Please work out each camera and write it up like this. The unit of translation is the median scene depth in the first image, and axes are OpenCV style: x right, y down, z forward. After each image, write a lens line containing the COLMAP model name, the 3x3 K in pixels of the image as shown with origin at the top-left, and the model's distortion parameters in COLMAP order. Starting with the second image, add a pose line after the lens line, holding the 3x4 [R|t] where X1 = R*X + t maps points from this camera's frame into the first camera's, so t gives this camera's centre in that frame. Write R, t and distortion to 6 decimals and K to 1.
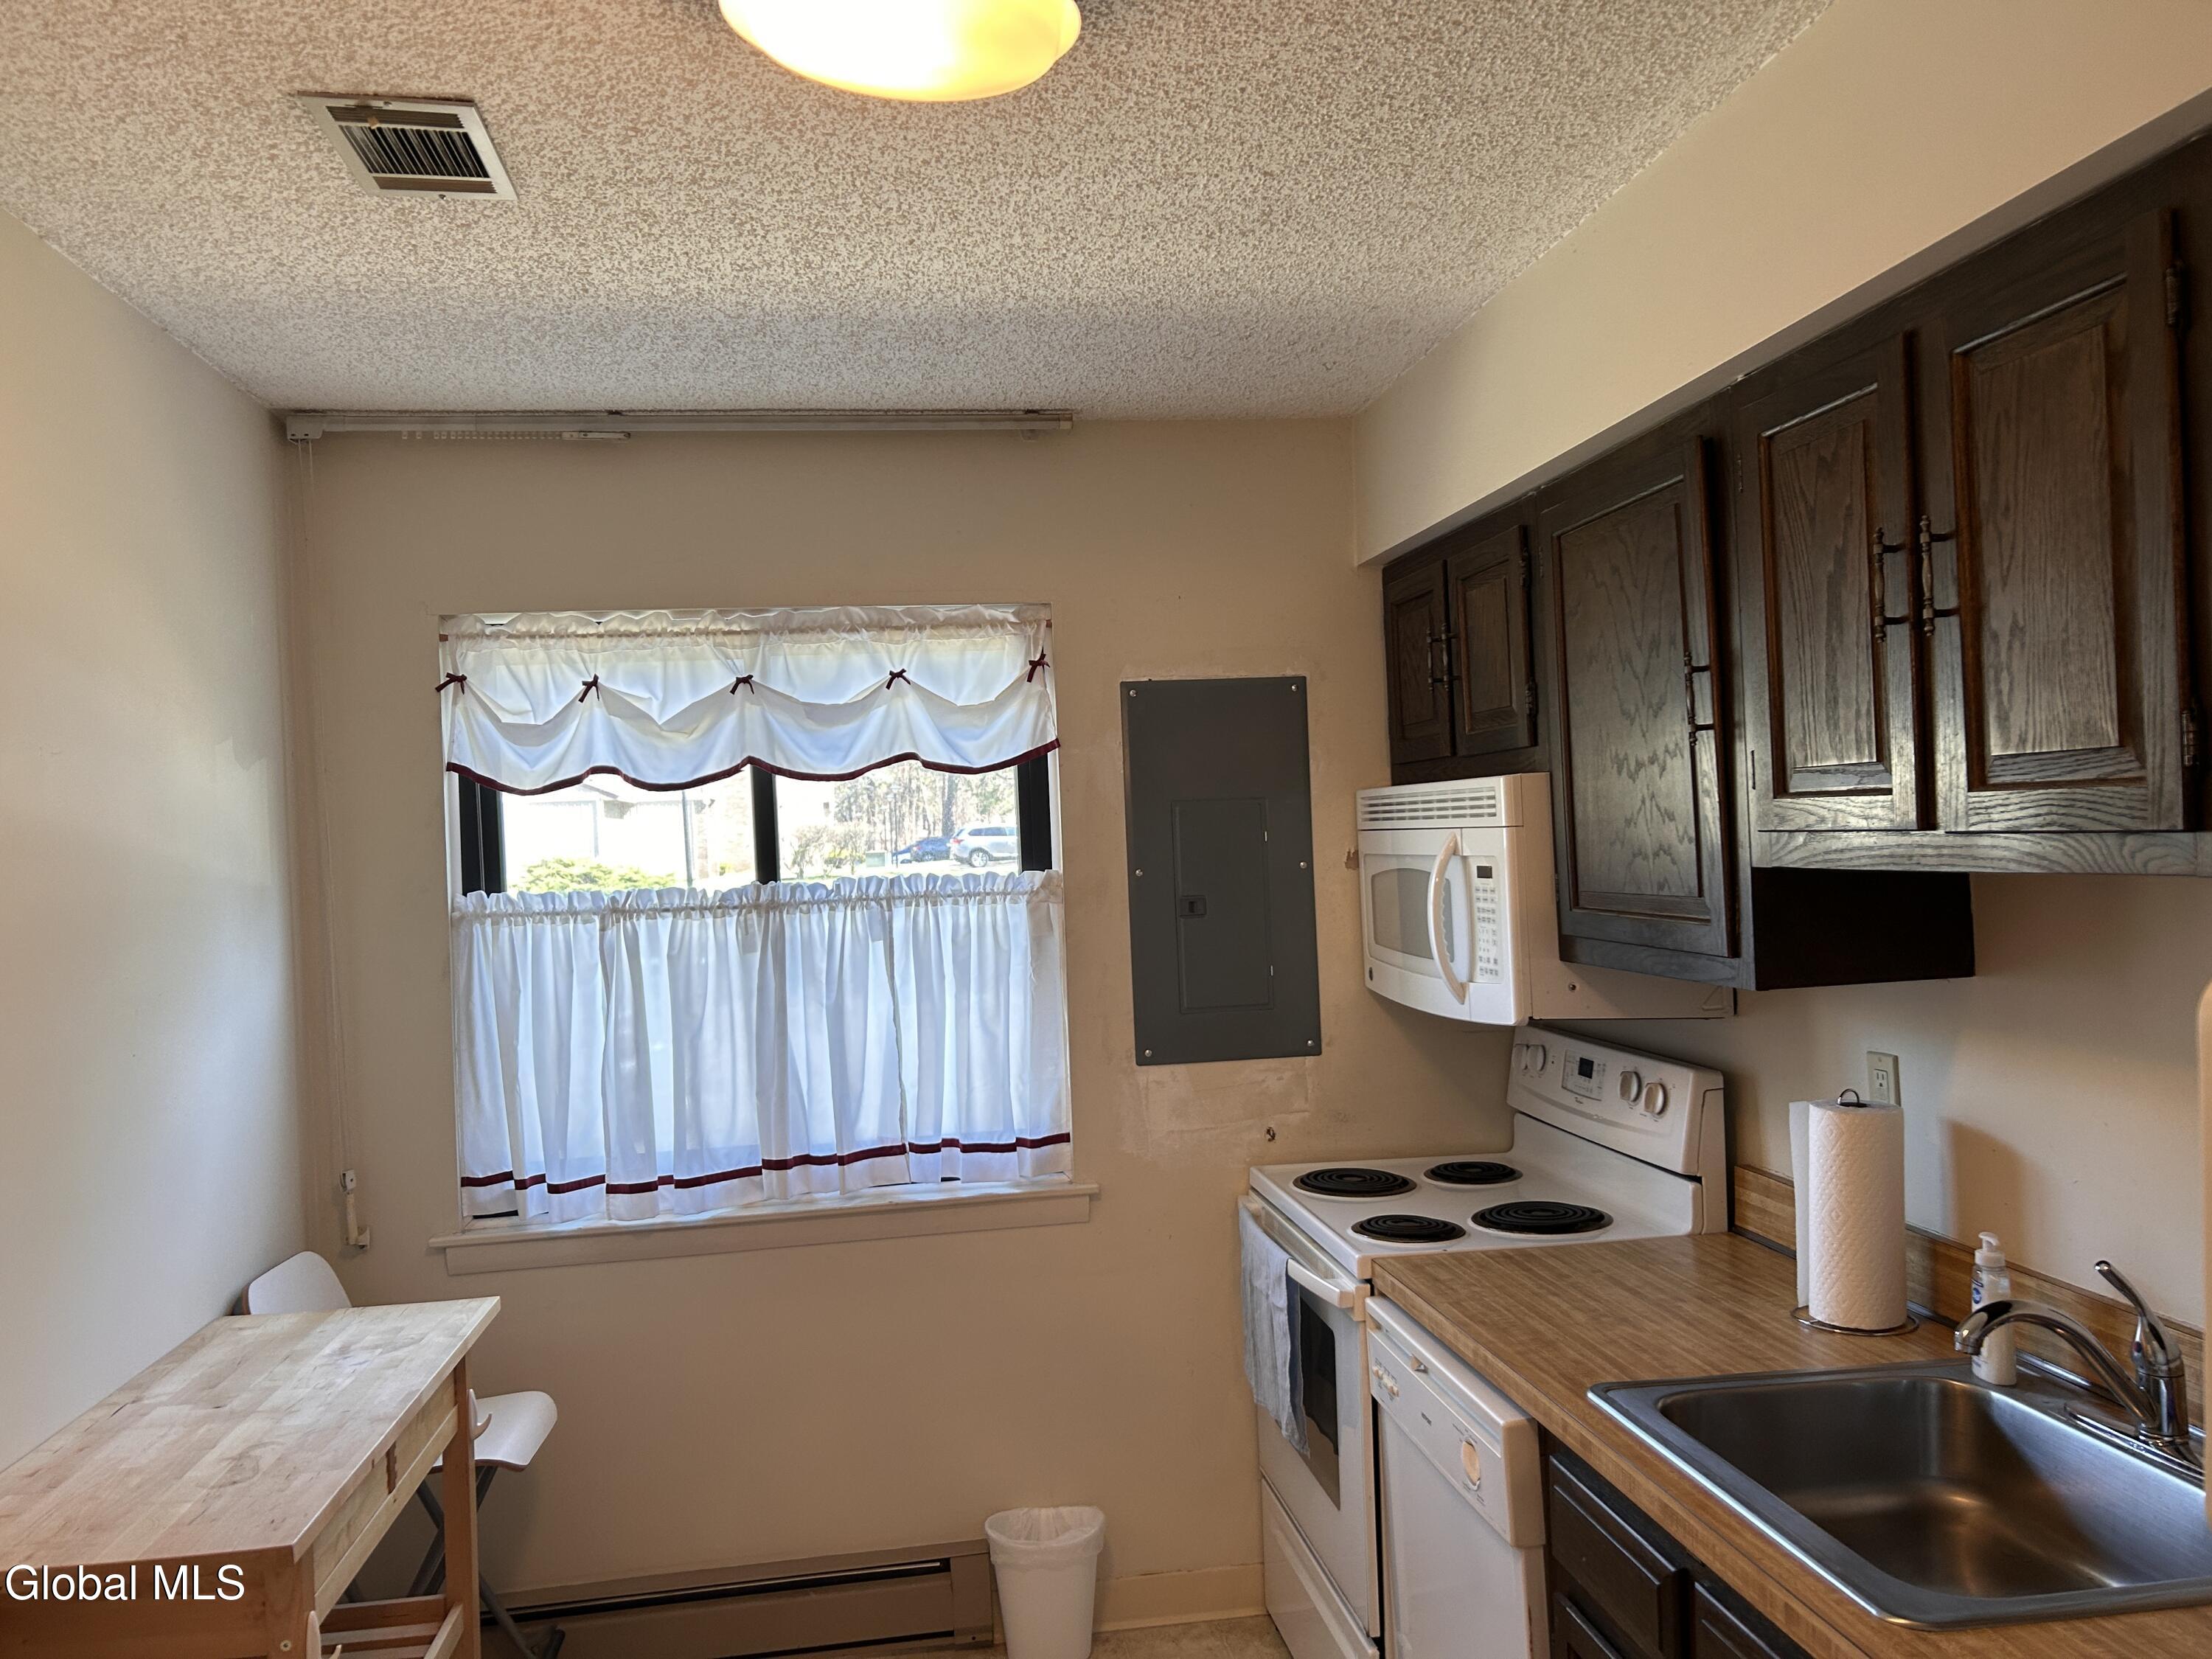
lens RADIAL K [[1692.0, 0, 1088.5], [0, 1692.0, 833.2], [0, 0, 1]] dist [0.064380, -0.061058]
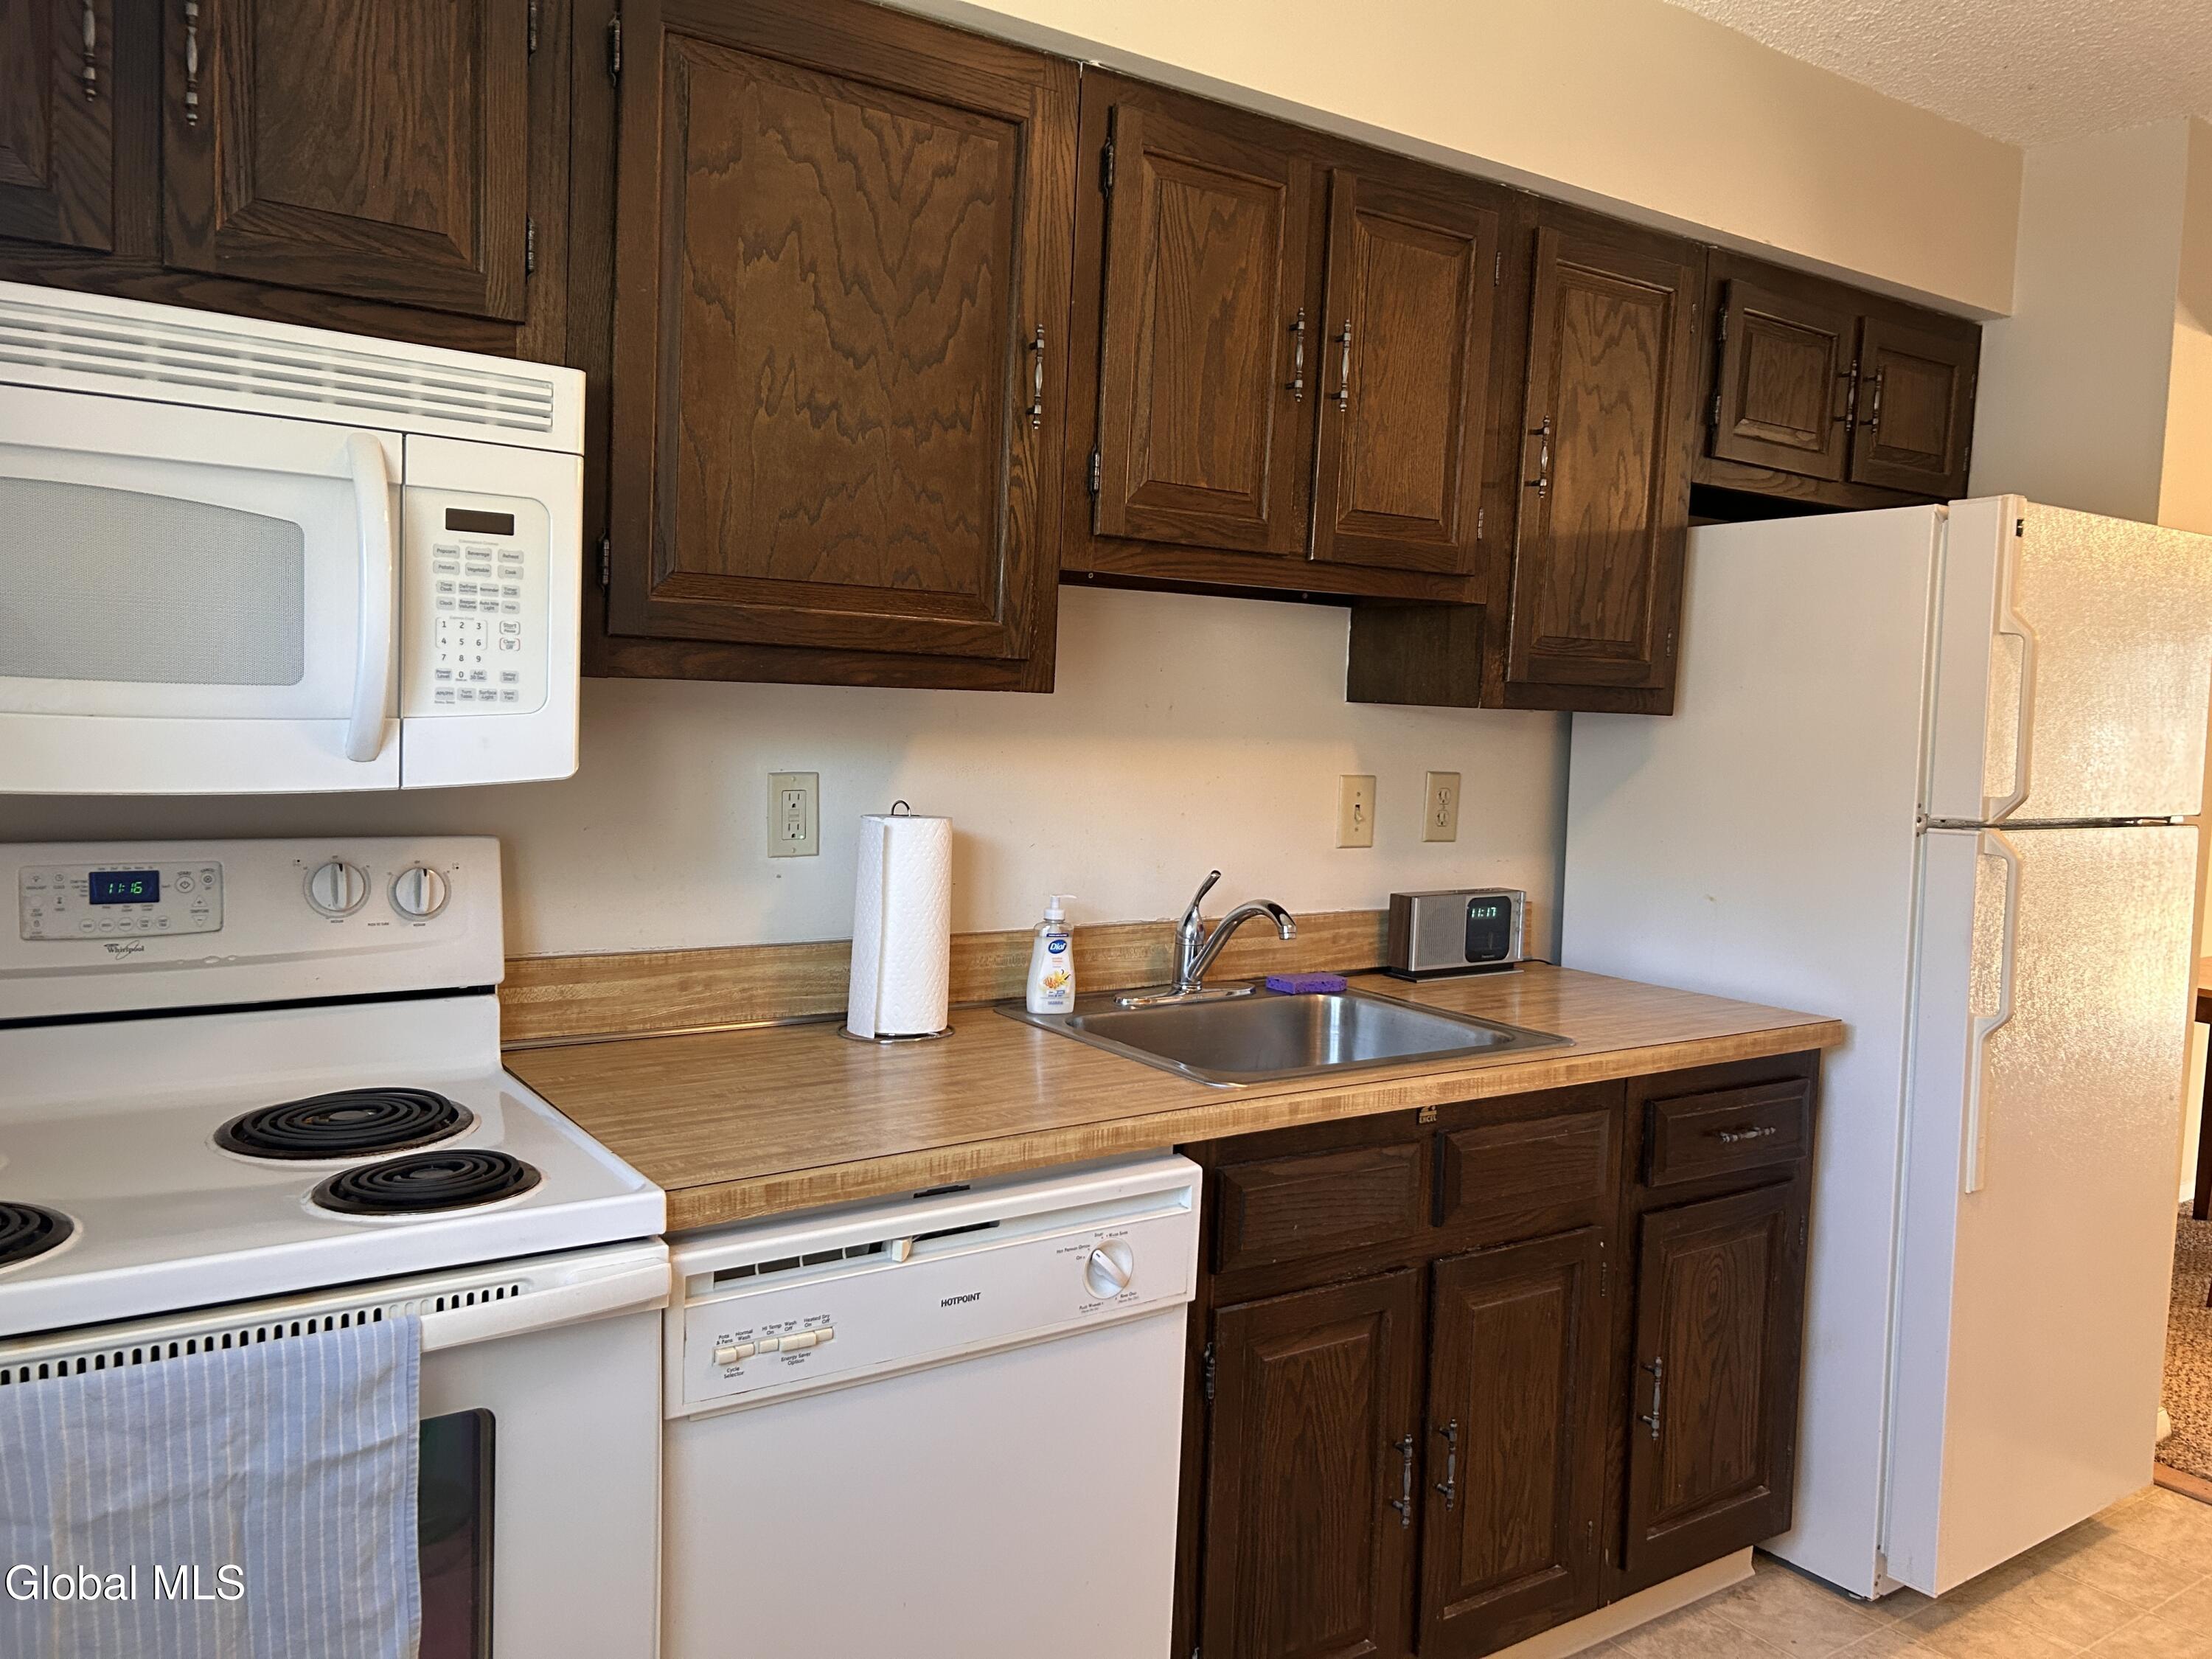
lens RADIAL K [[1692.0, 0, 1197.5], [0, 1692.0, 818.4], [0, 0, 1]] dist [0.064380, -0.061058]
pose [[-0.481962, -0.048535, 0.874847, -0.332119], [-0.023244, 0.998821, 0.042607, 0.078453], [-0.875884, 0.000200, -0.482522, 0.900184]]
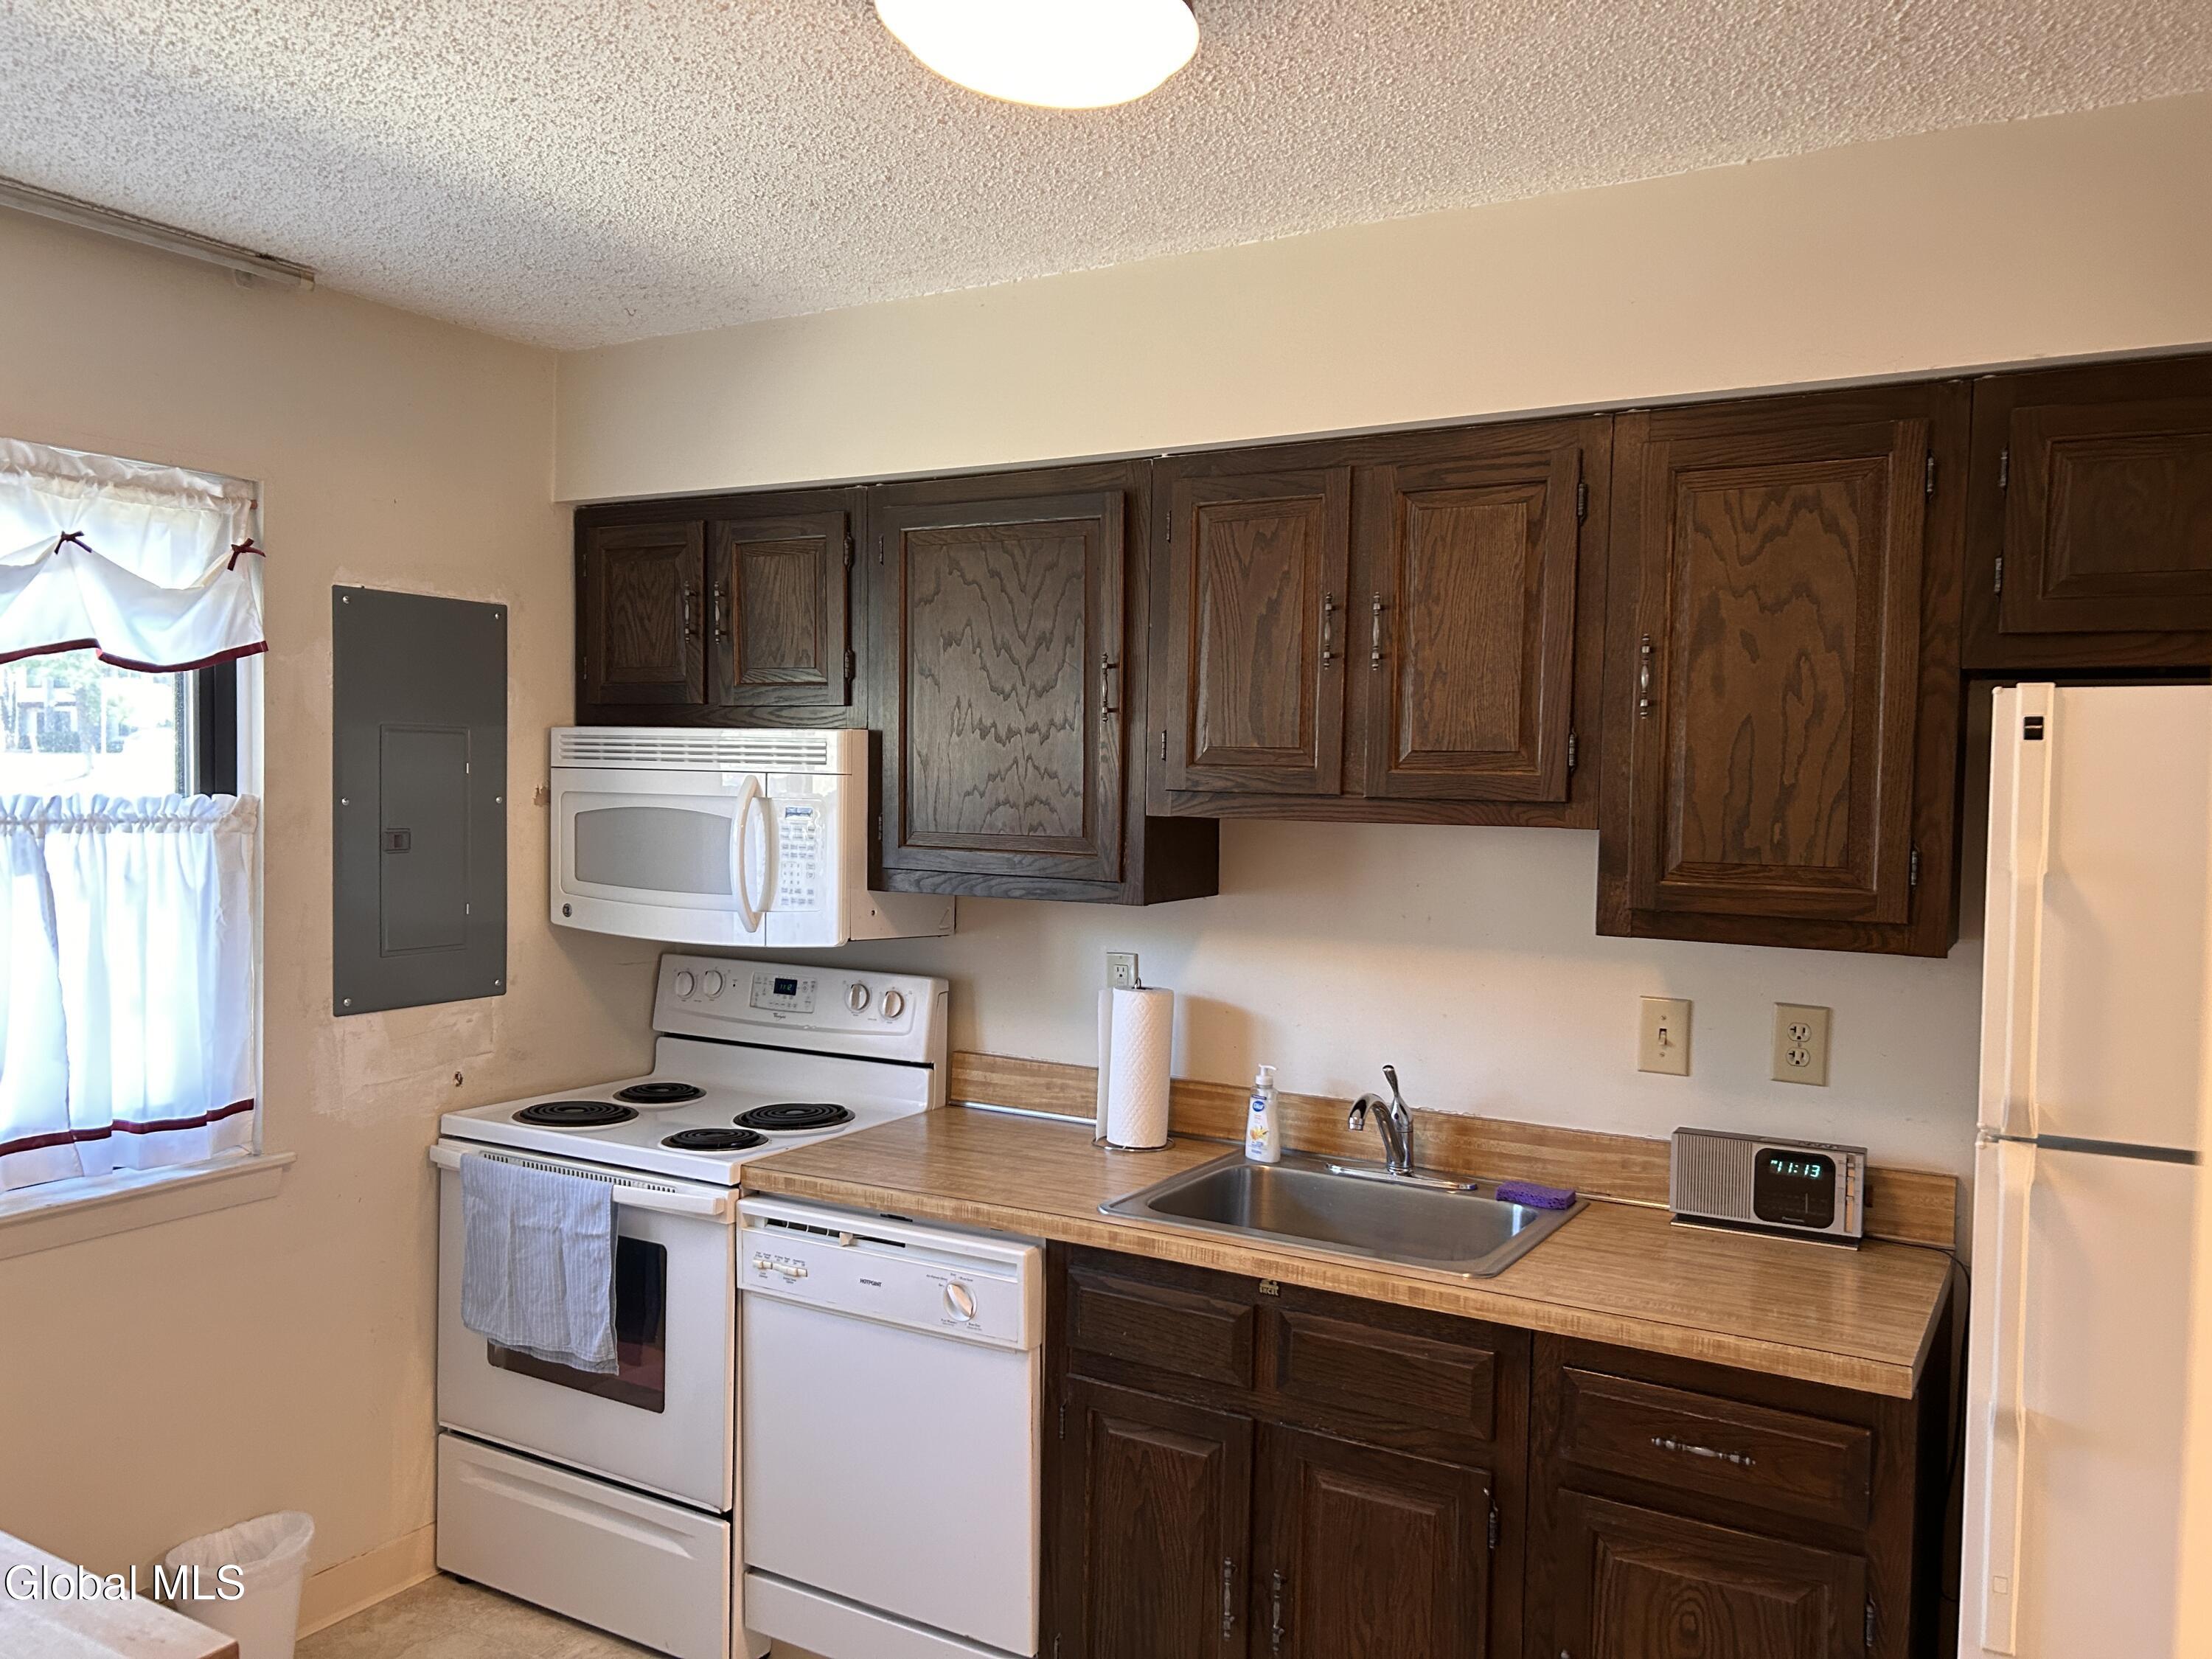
lens RADIAL K [[1692.0, 0, 1112.0], [0, 1692.0, 839.3], [0, 0, 1]] dist [0.064380, -0.061058]
pose [[0.609329, 0.020033, 0.792664, -0.447350], [-0.043160, 0.999037, 0.007929, 0.018924], [-0.791742, -0.039043, 0.609607, 0.126562]]
